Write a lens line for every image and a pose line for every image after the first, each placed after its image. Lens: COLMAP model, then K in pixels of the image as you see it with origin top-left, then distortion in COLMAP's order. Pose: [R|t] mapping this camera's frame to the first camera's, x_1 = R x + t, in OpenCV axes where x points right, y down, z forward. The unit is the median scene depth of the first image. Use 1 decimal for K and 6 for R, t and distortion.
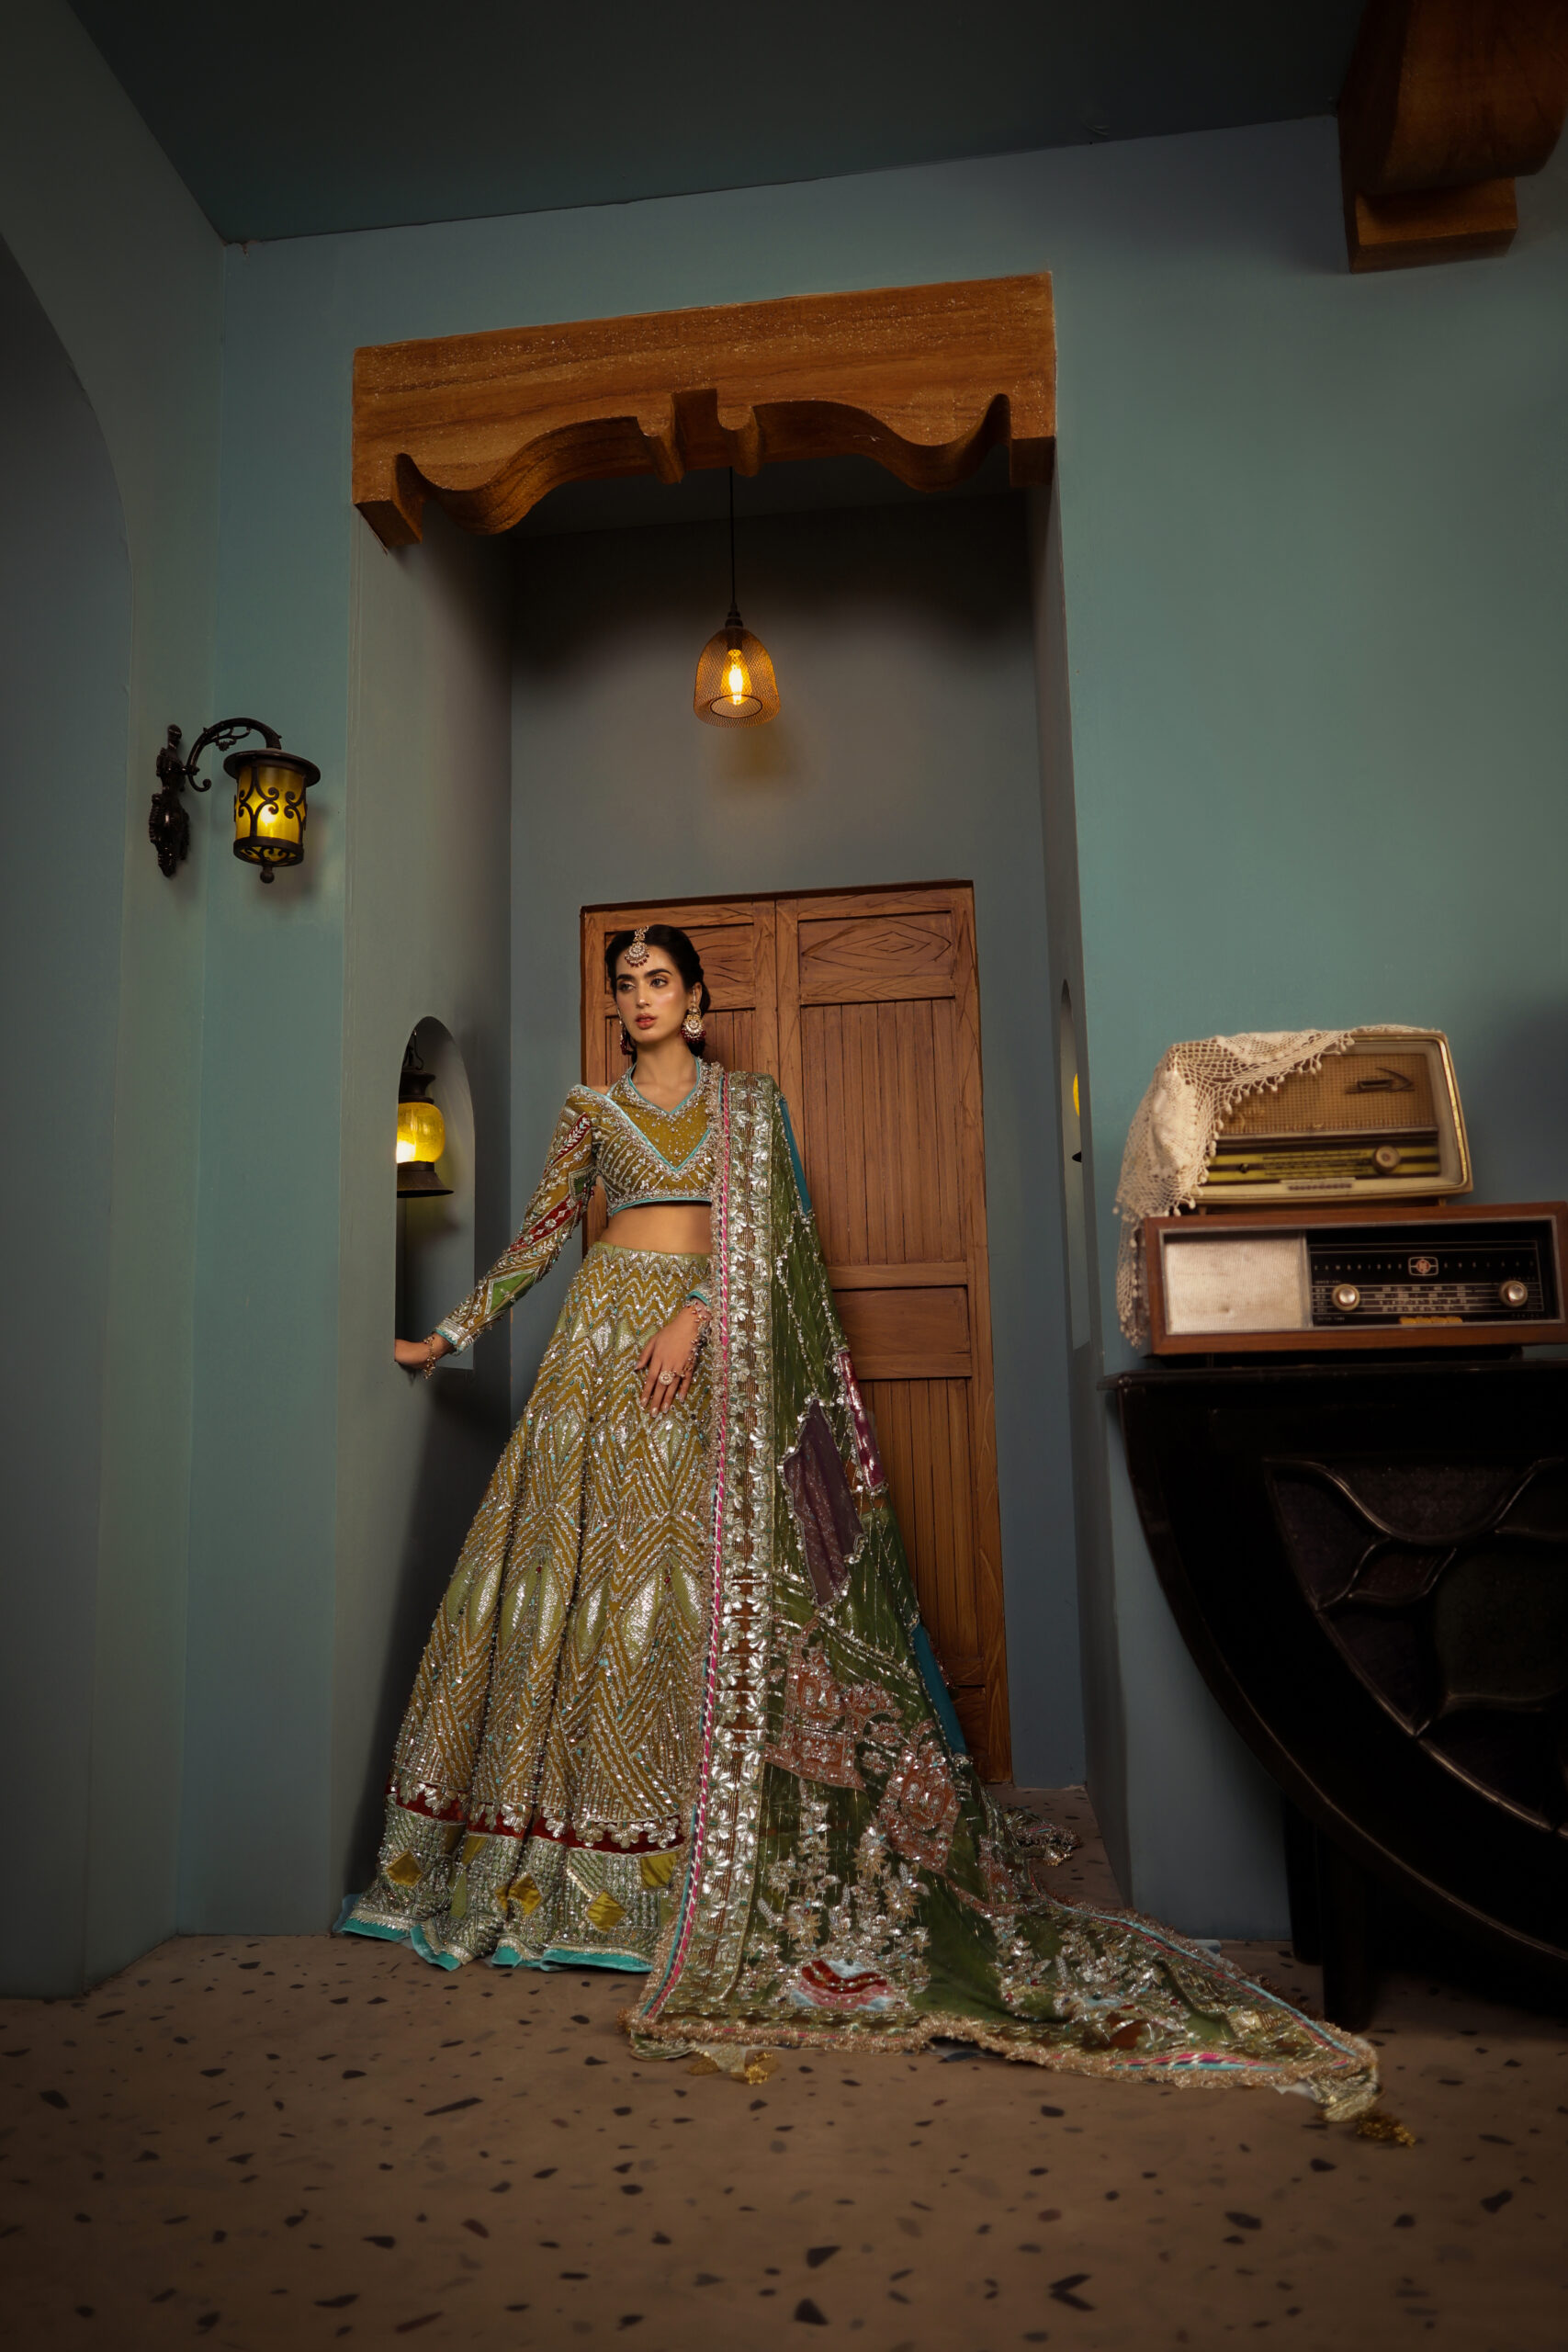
lens RADIAL K [[1634.2, 0, 780.6], [0, 1634.2, 1173.5], [0, 0, 1]] dist [0.005801, -0.000405]
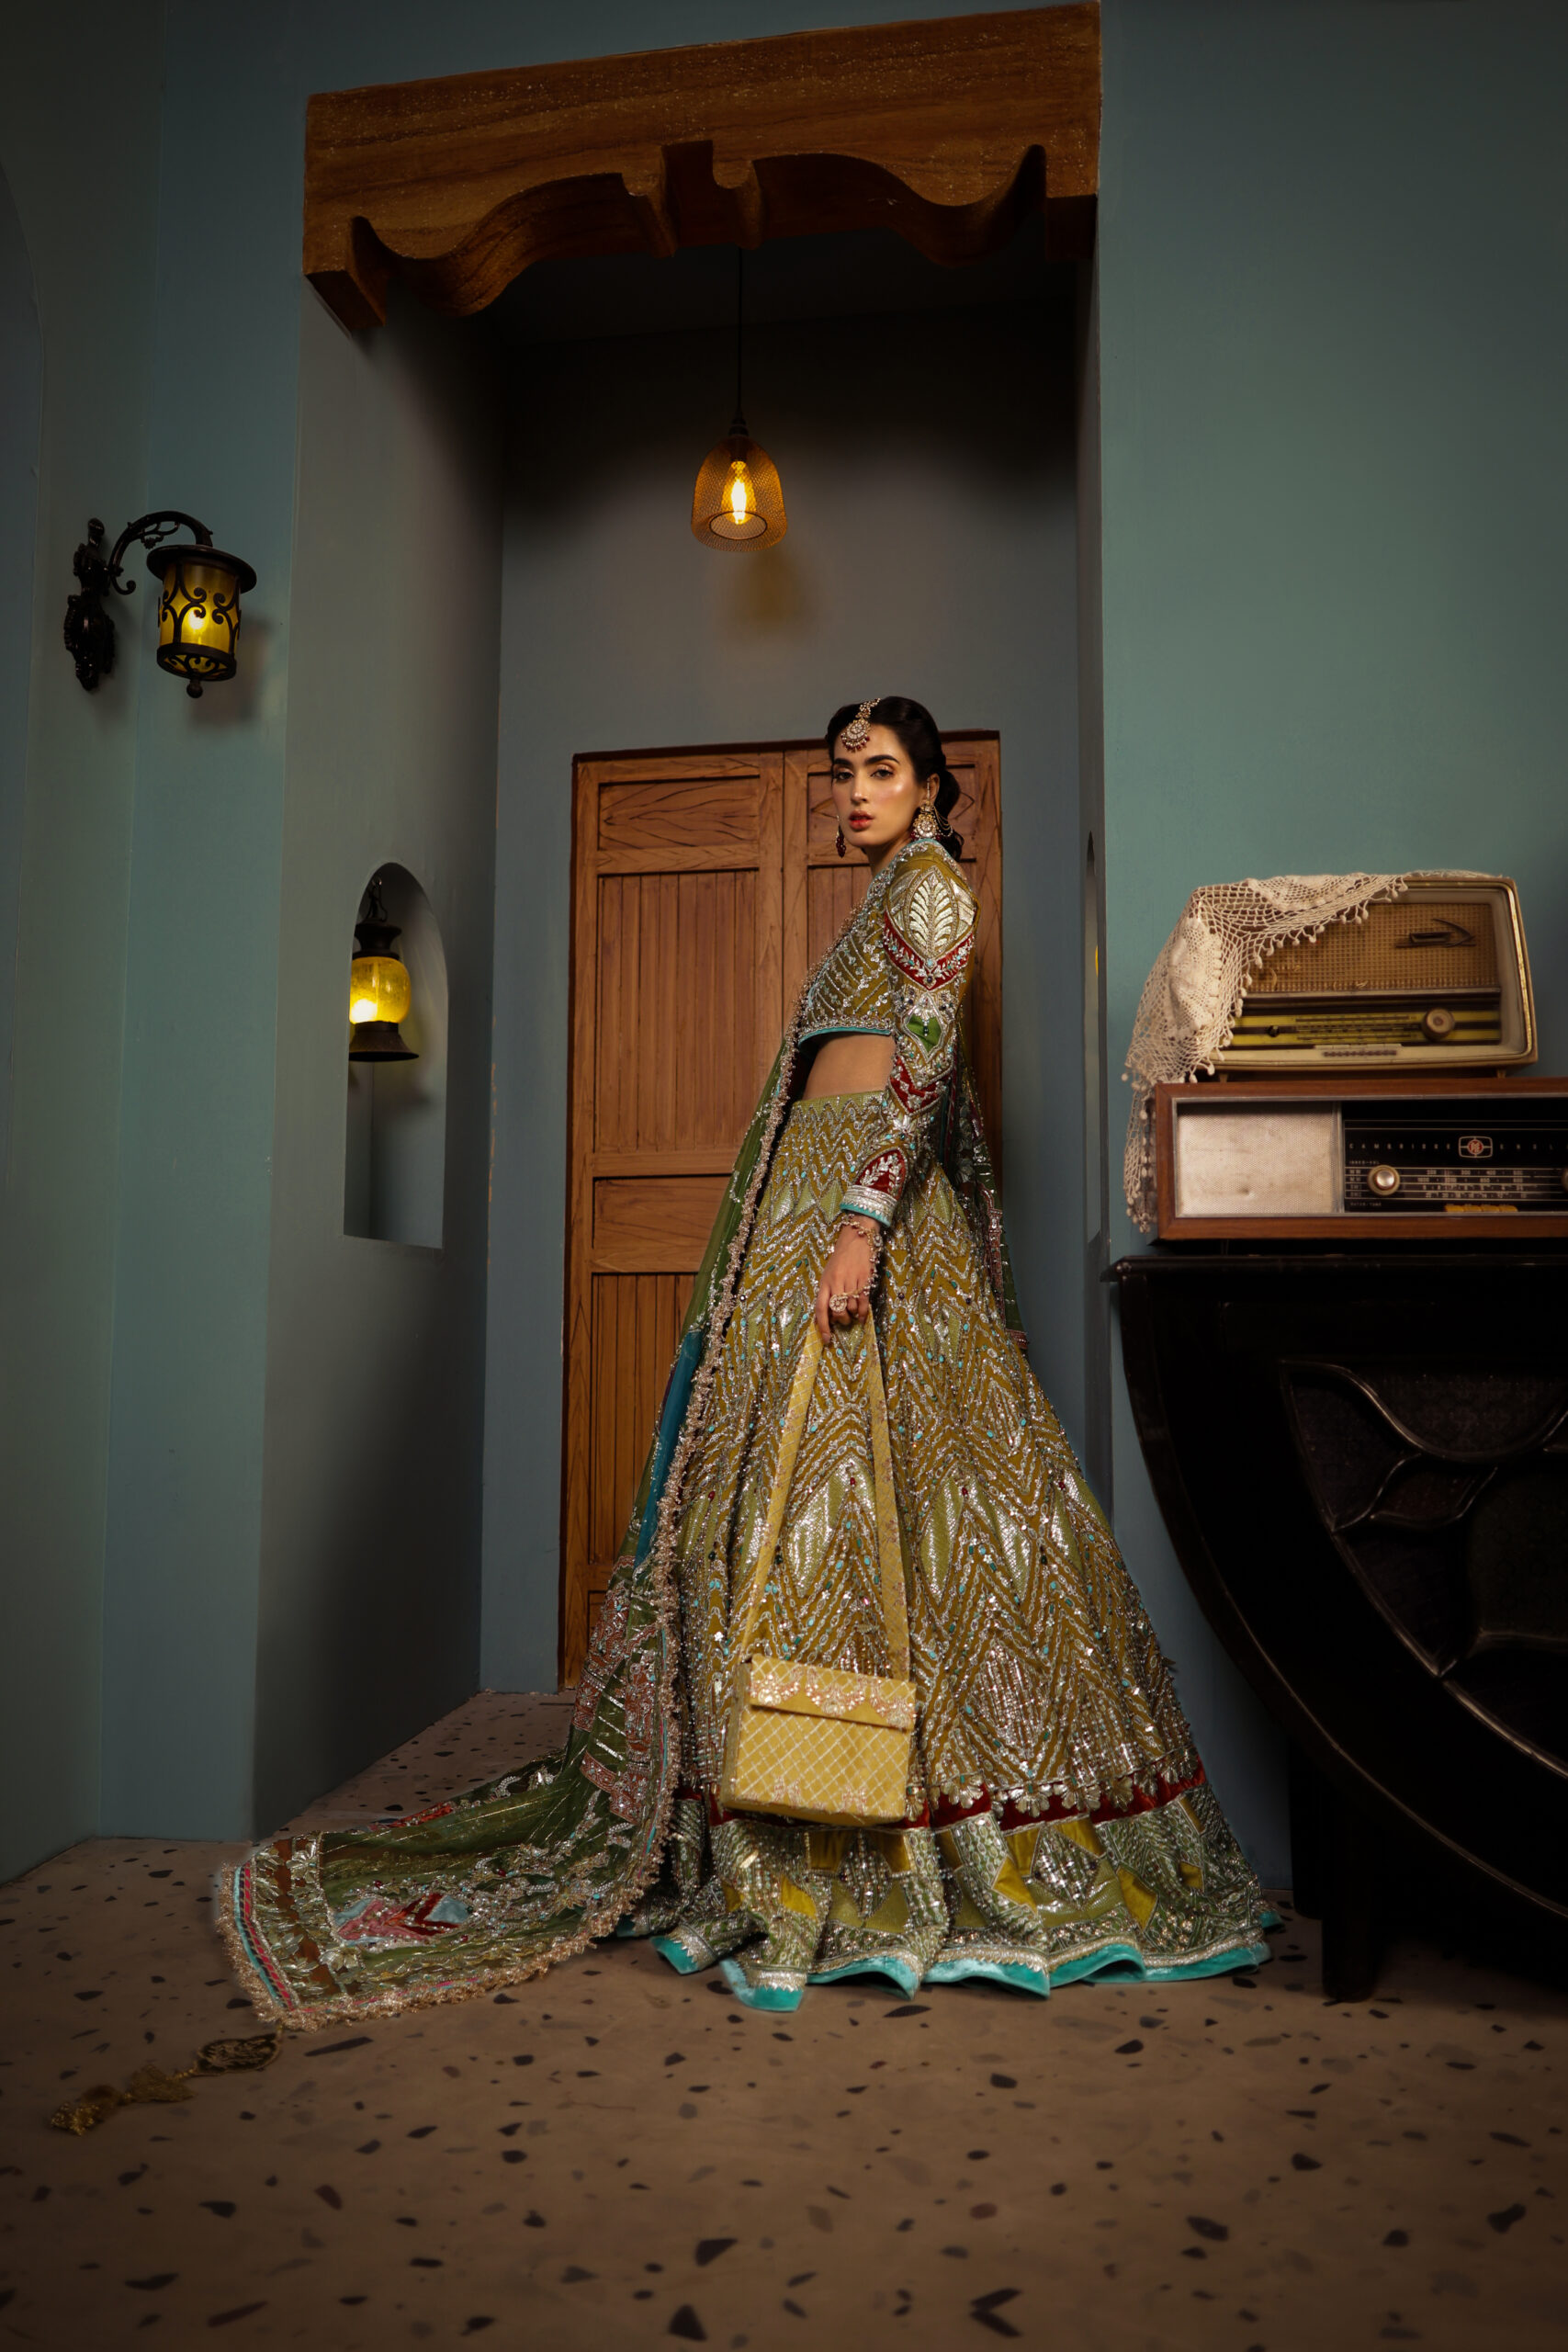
lens RADIAL K [[1632.5, 0, 788.4], [0, 1632.5, 1180.8], [0, 0, 1]] dist [0.006308, 0.002732]
pose [[0.999308, 0.024628, -0.027859, 0.049101], [-0.022906, 0.997904, 0.060529, 0.028713], [0.029291, -0.059849, 0.997778, 0.112982]]
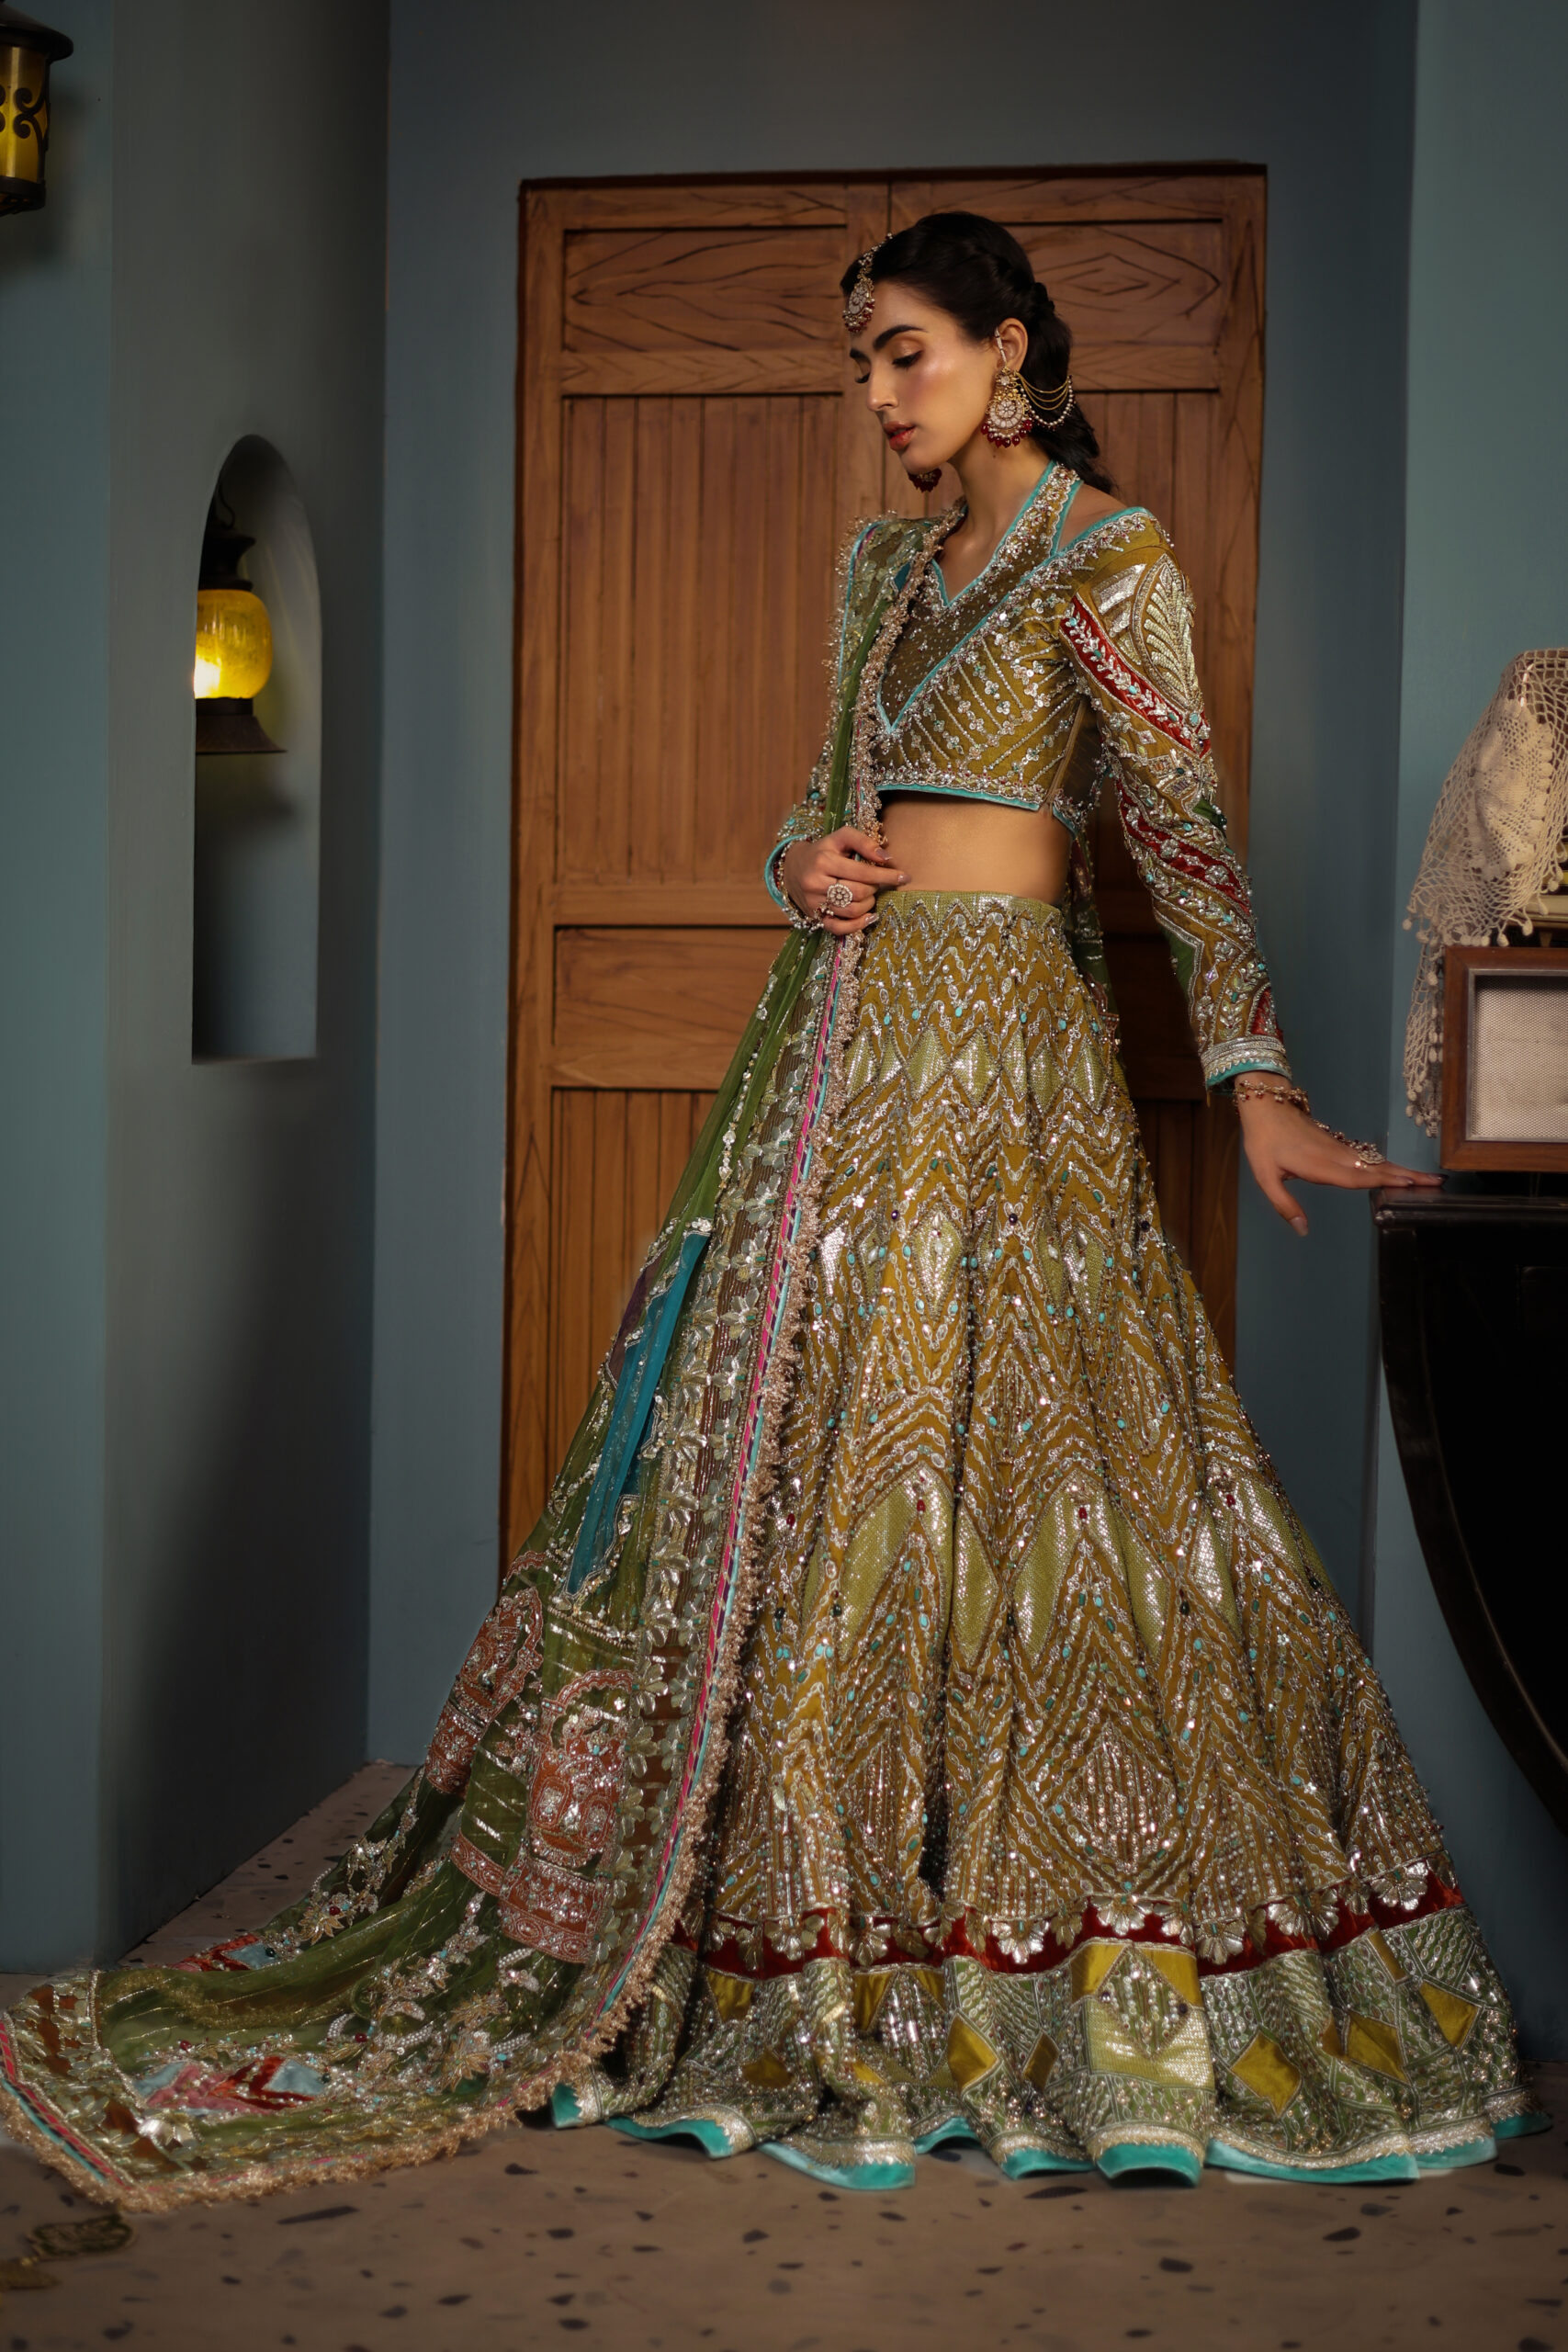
lens RADIAL K [[3661.3, 0, 760.4], [0, 3661.3, 1174.7], [0, 0, 1]] dist [0.034246, -0.243818]
pose [[0.998310, 0.044131, -0.037807, 0.021879], [-0.035417, 0.977863, 0.206226, -0.154223], [0.046071, -0.204538, 0.977774, -0.343744]]
